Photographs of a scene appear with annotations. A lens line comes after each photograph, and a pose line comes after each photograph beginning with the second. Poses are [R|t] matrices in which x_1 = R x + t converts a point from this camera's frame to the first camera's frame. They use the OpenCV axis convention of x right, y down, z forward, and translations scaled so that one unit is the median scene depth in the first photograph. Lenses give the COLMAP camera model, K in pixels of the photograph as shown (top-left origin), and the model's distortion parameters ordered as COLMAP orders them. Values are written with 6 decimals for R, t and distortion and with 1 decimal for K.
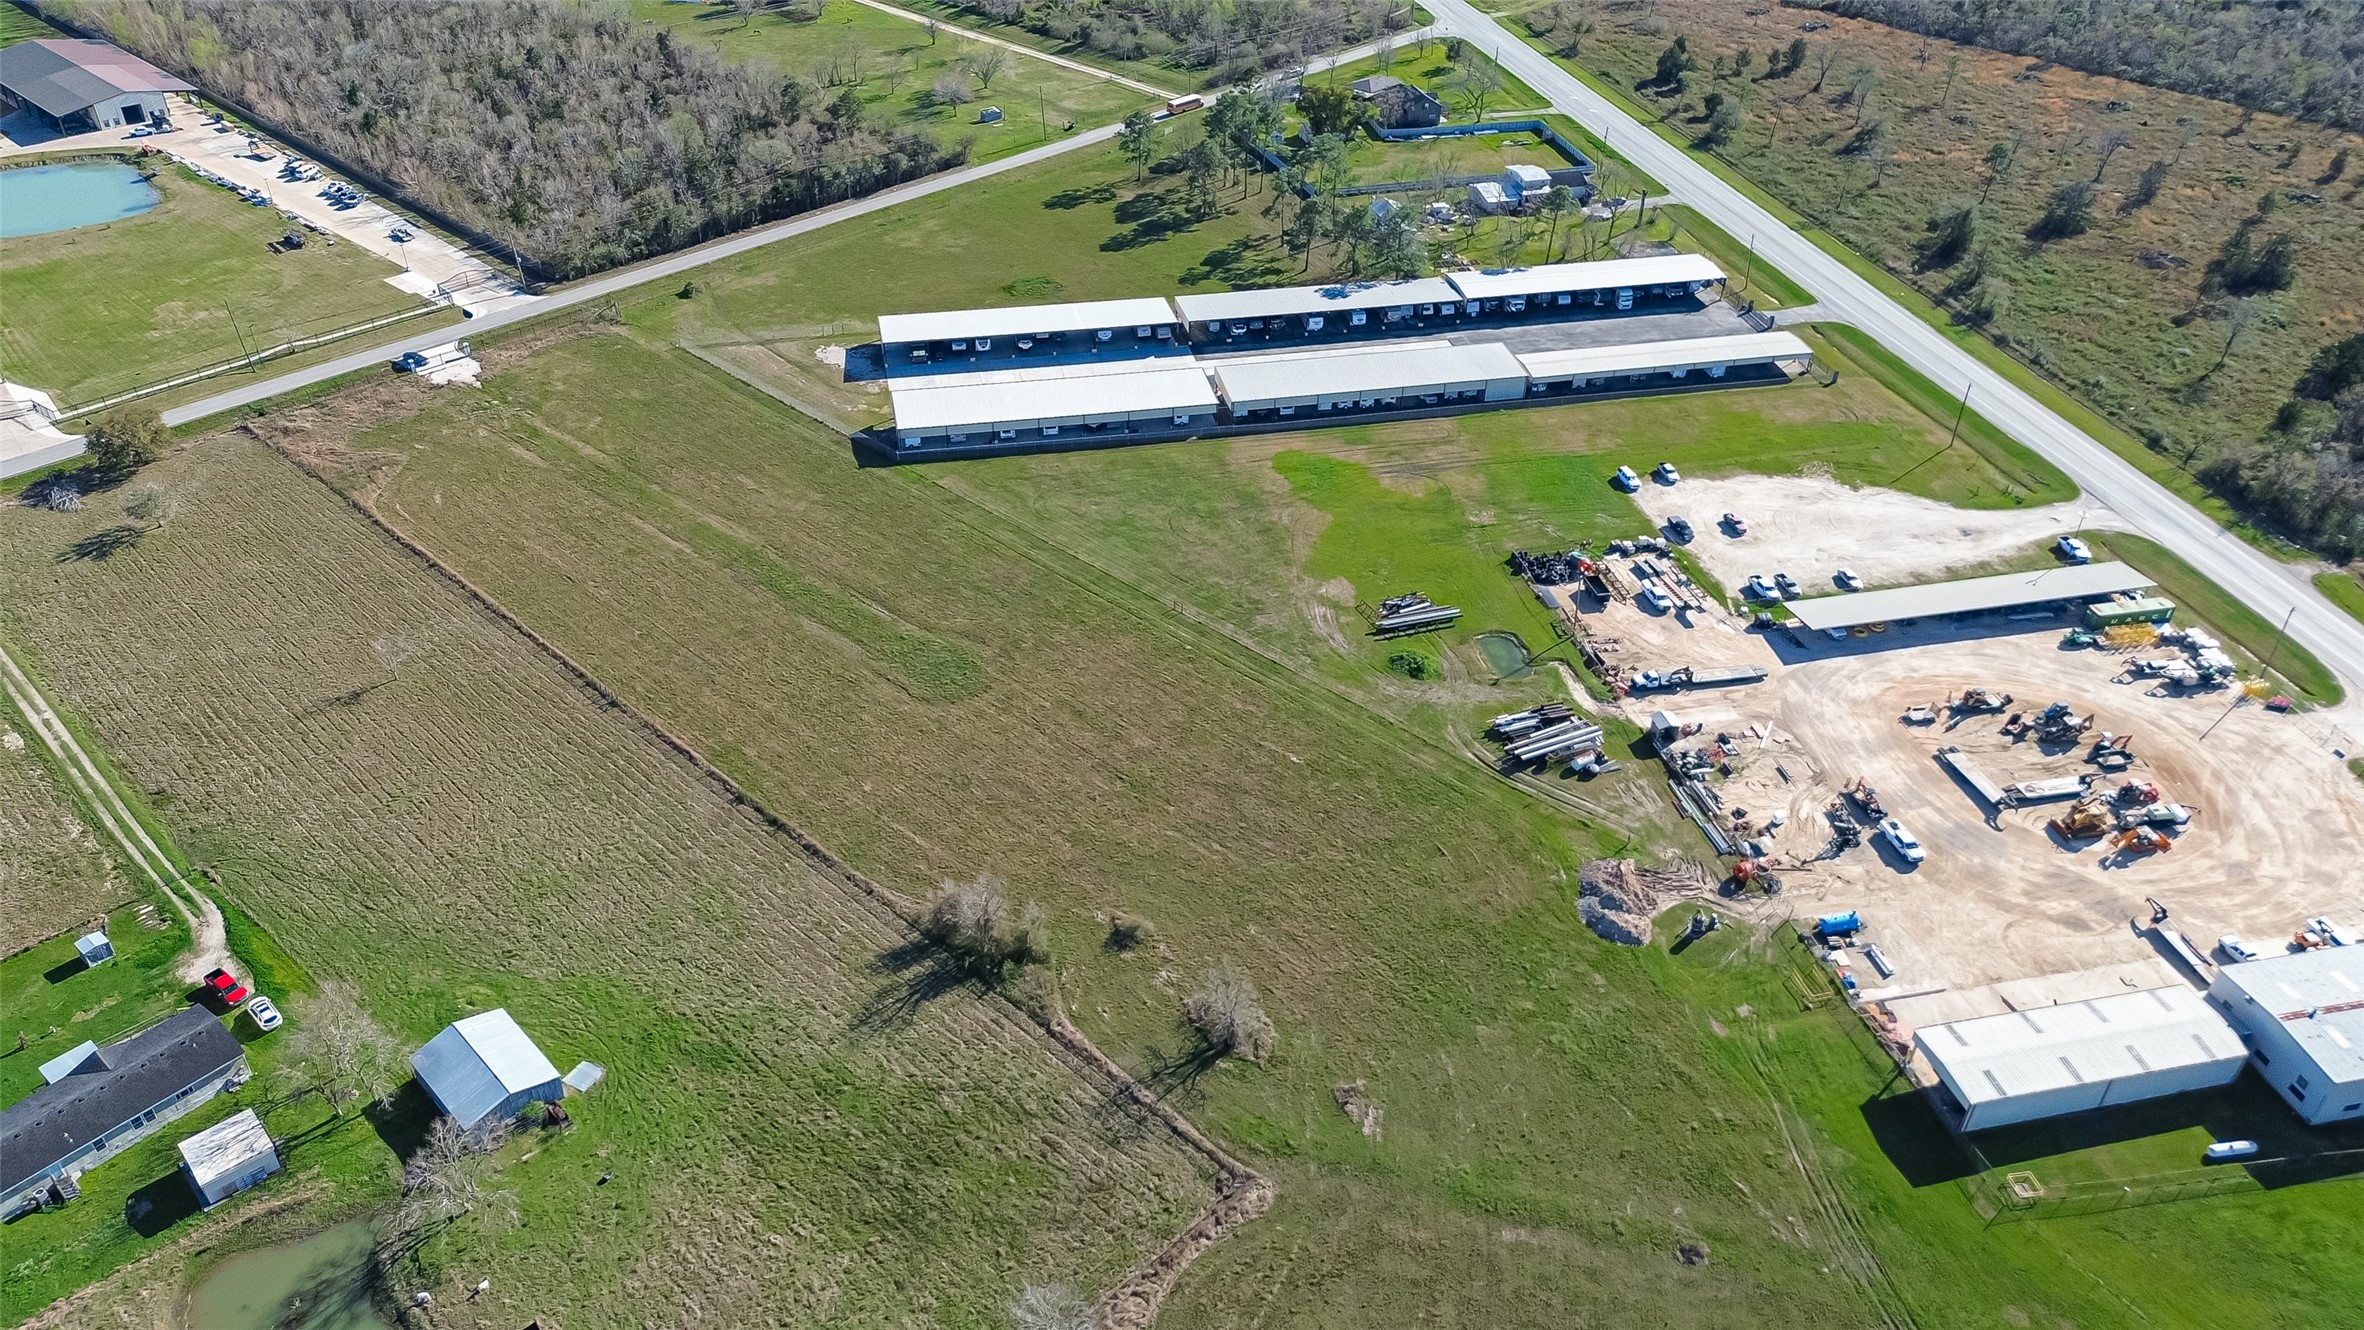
lens RADIAL K [[1663.6, 0, 1185.3], [0, 1663.6, 656.9], [0, 0, 1]] dist [0.075855, -0.070337]
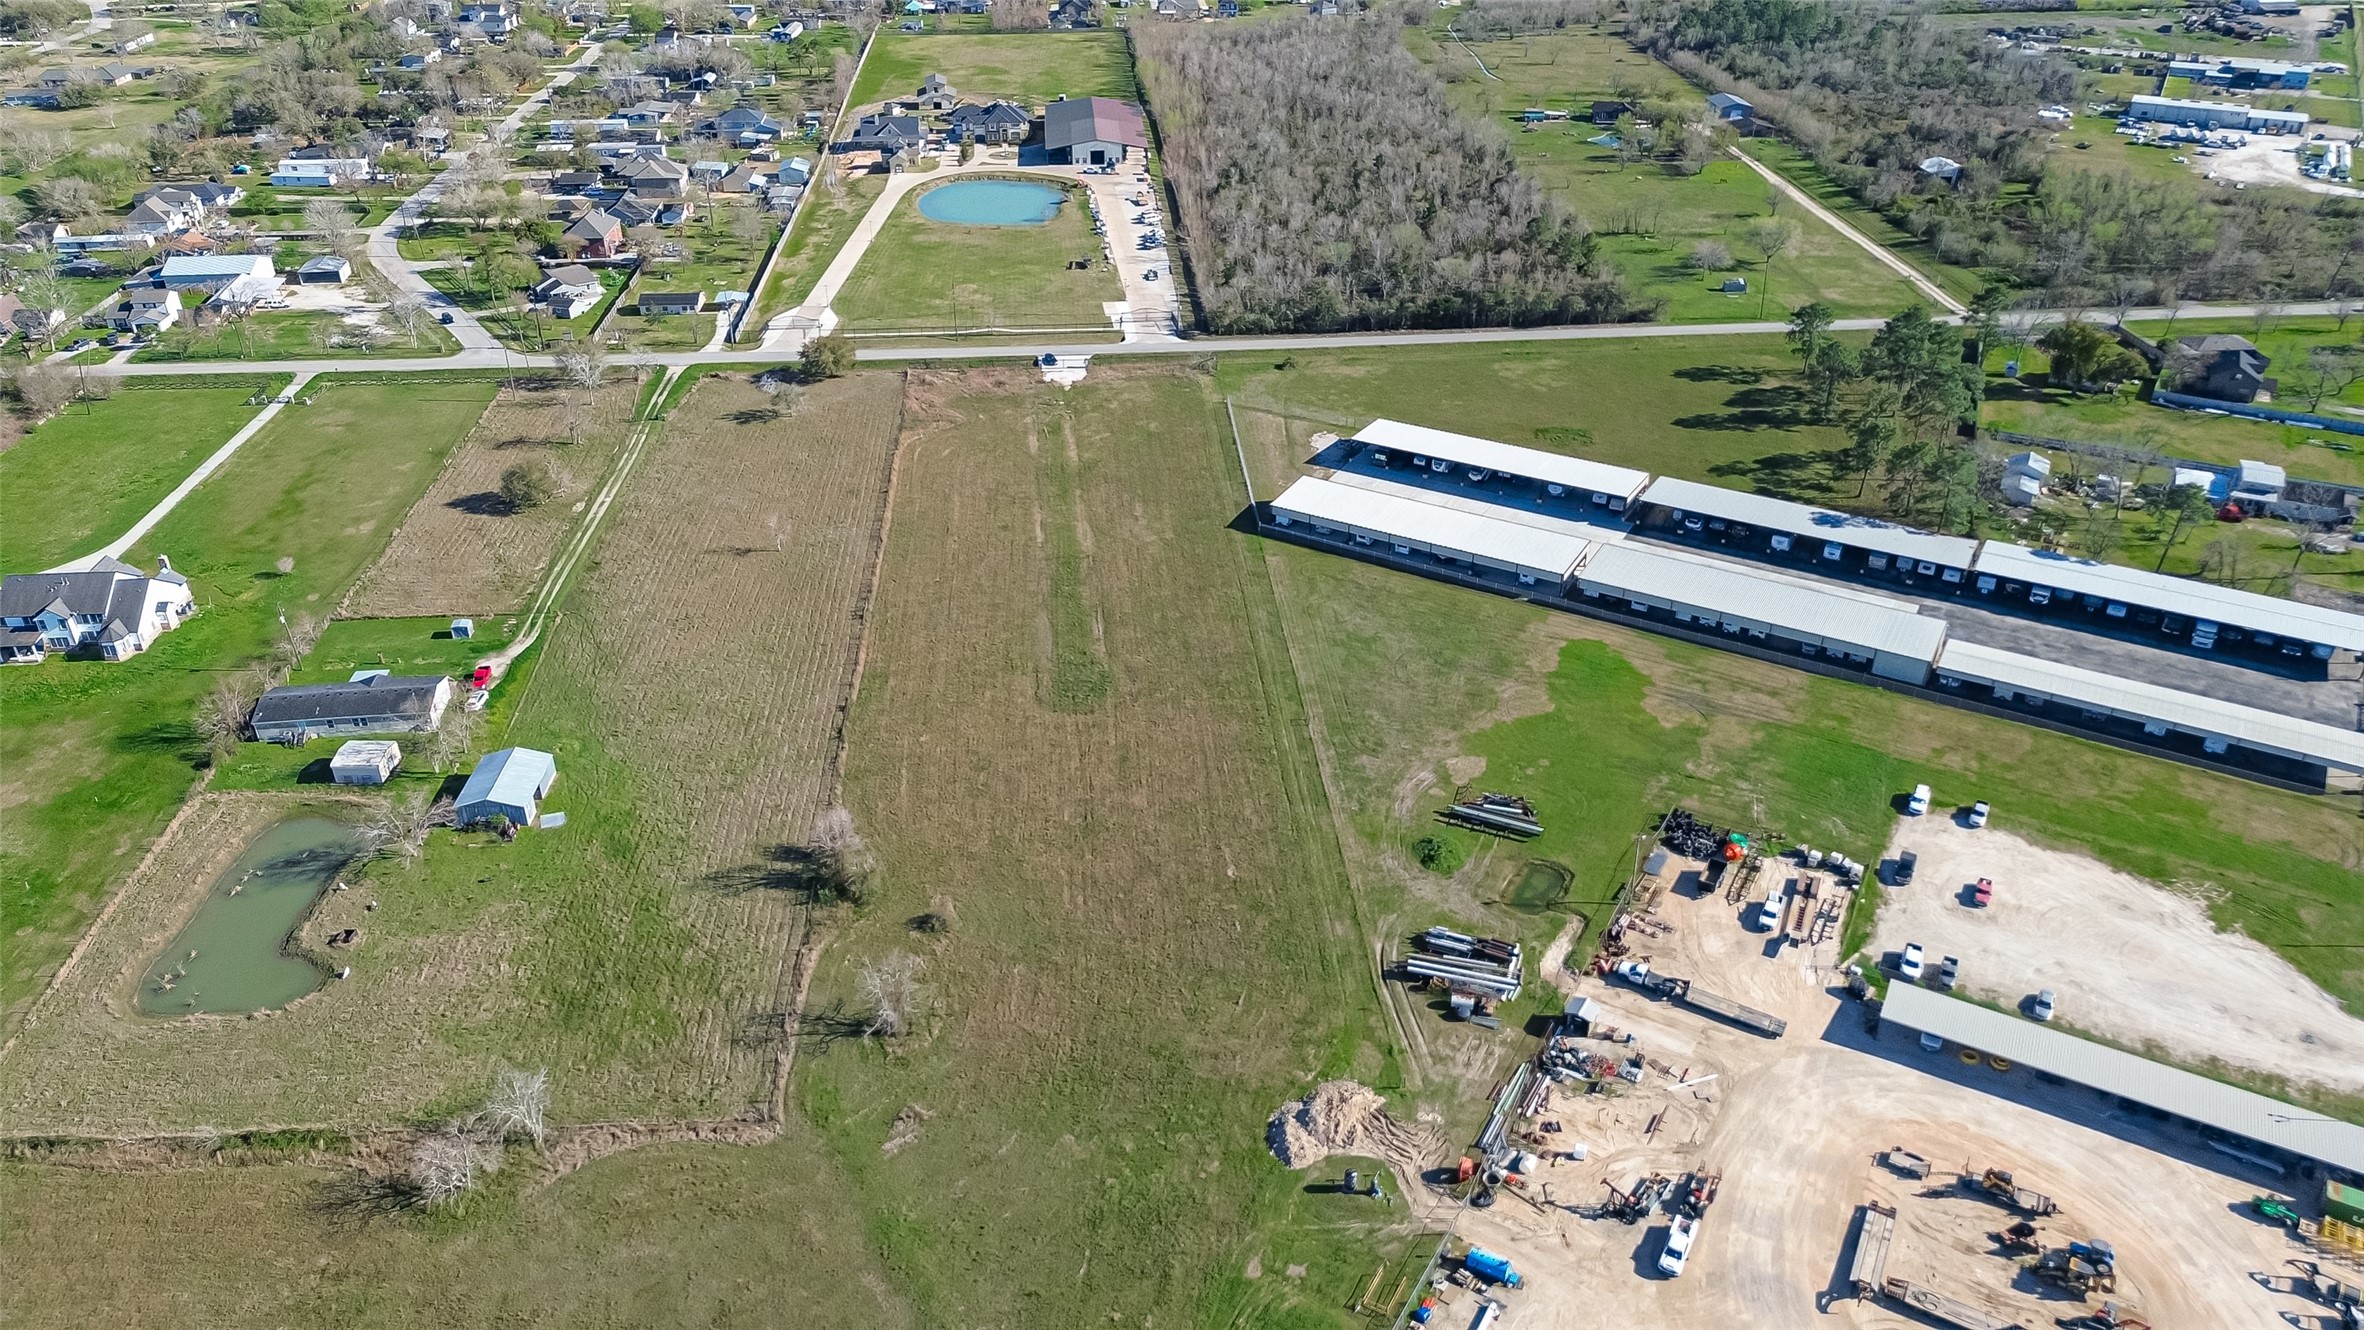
lens RADIAL K [[1660.7, 0, 1186.1], [0, 1660.7, 663.6], [0, 0, 1]] dist [0.069749, -0.060993]
pose [[0.735088, 0.330820, -0.591780, 0.487101], [-0.377013, 0.924925, 0.048745, -0.076458], [0.563478, 0.187276, 0.804624, 0.126101]]
